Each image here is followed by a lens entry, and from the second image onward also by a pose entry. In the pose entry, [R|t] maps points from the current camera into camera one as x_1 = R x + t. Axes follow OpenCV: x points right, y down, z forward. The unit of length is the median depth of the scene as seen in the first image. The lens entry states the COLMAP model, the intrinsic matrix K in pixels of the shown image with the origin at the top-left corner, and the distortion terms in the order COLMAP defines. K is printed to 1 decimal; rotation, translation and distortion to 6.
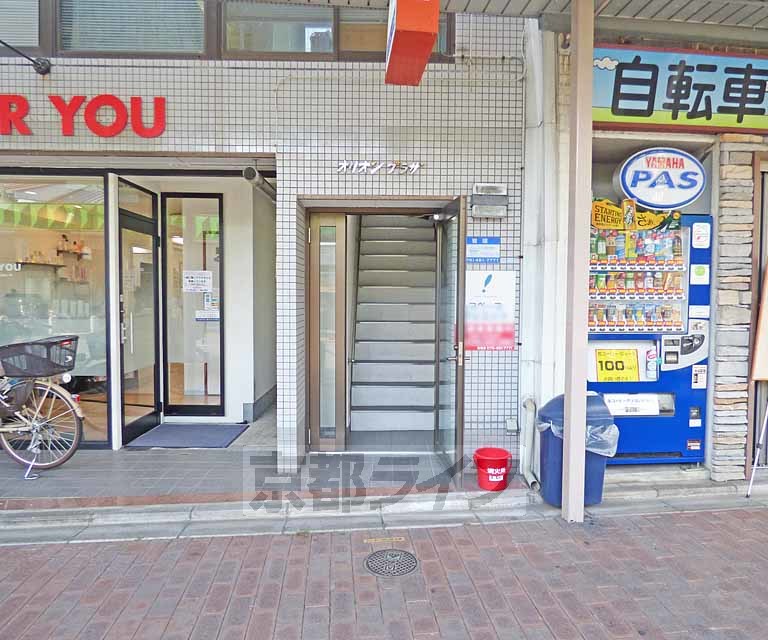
lens RADIAL K [[533.5, 0, 404.5], [0, 533.5, 320.1], [0, 0, 1]] dist [-0.004437, -0.000875]
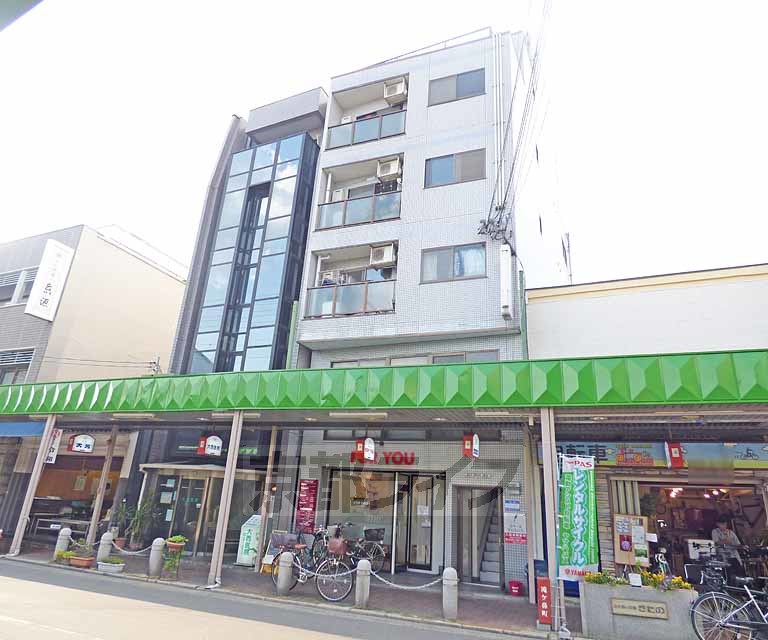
lens RADIAL K [[496.1, 0, 372.6], [0, 496.1, 332.9], [0, 0, 1]] dist [-0.014077, -0.001072]
pose [[0.881394, -0.112199, -0.458863, 0.837715], [-0.073656, 0.926860, -0.368111, 0.044134], [0.466604, 0.358249, 0.808665, -1.918306]]
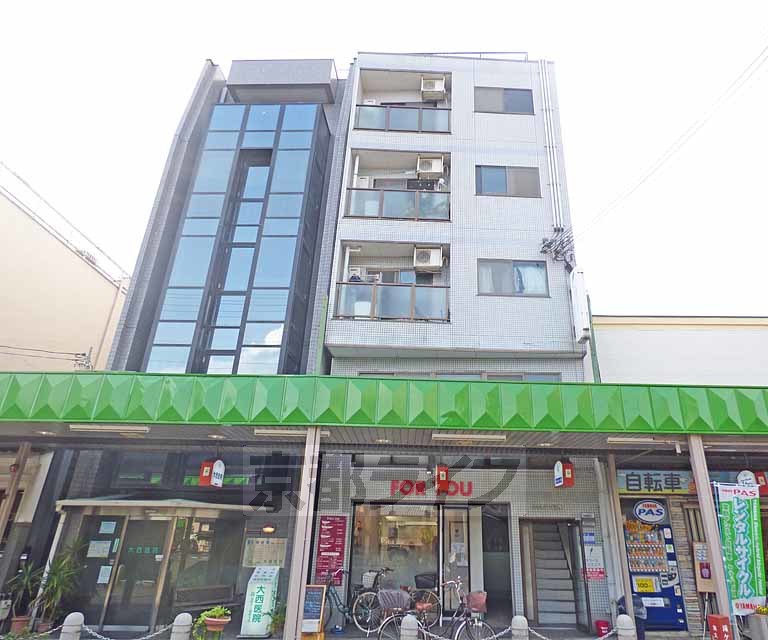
lens RADIAL K [[517.1, 0, 436.2], [0, 517.1, 319.4], [0, 0, 1]] dist [-0.006252, 0.001684]
pose [[0.996469, -0.030083, -0.078390, -0.404190], [-0.007809, 0.896366, -0.443246, 0.044813], [0.083601, 0.442293, 0.892966, -2.005957]]
